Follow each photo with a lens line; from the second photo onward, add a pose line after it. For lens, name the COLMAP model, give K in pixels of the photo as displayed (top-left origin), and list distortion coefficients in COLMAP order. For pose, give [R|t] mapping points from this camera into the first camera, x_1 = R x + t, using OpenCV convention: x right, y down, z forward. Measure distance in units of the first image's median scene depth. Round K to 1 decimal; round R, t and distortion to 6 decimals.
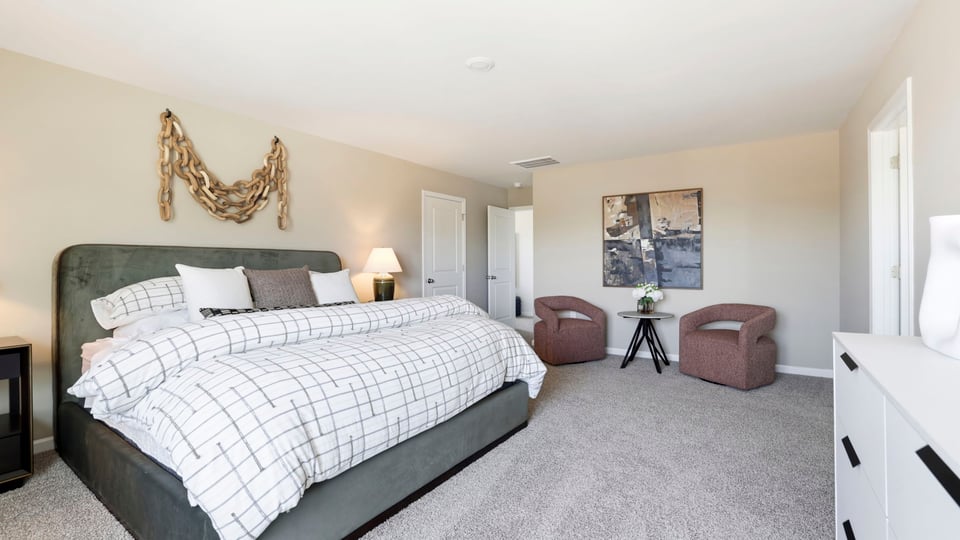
lens RADIAL K [[423.1, 0, 479.1], [0, 423.1, 267.6], [0, 0, 1]] dist [-0.044309, 0.019435]
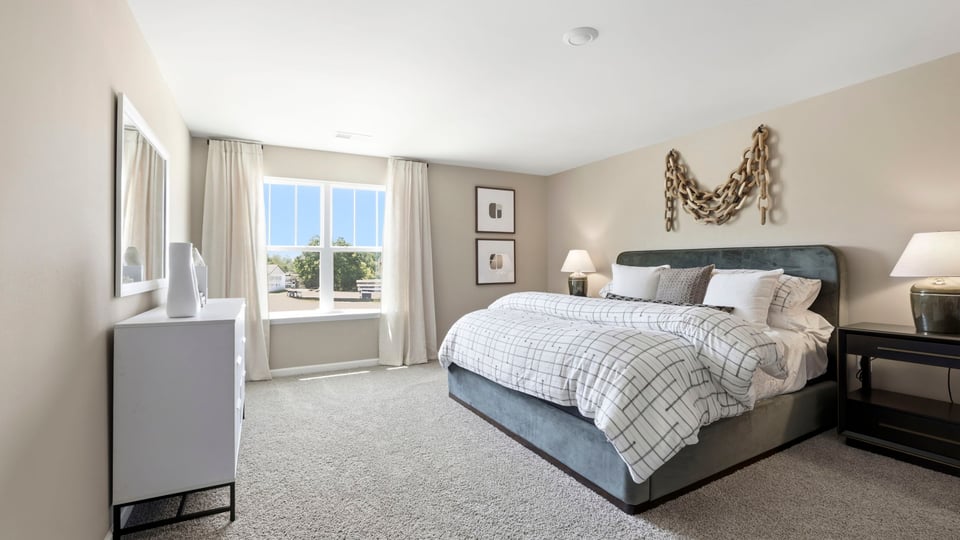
lens RADIAL K [[423.1, 0, 479.1], [0, 423.1, 267.6], [0, 0, 1]] dist [-0.044309, 0.019435]
pose [[-0.456008, 0.013926, -0.889867, 0.470929], [0.001280, 0.999887, 0.014992, -0.008997], [0.889975, 0.005698, -0.455974, 0.648070]]
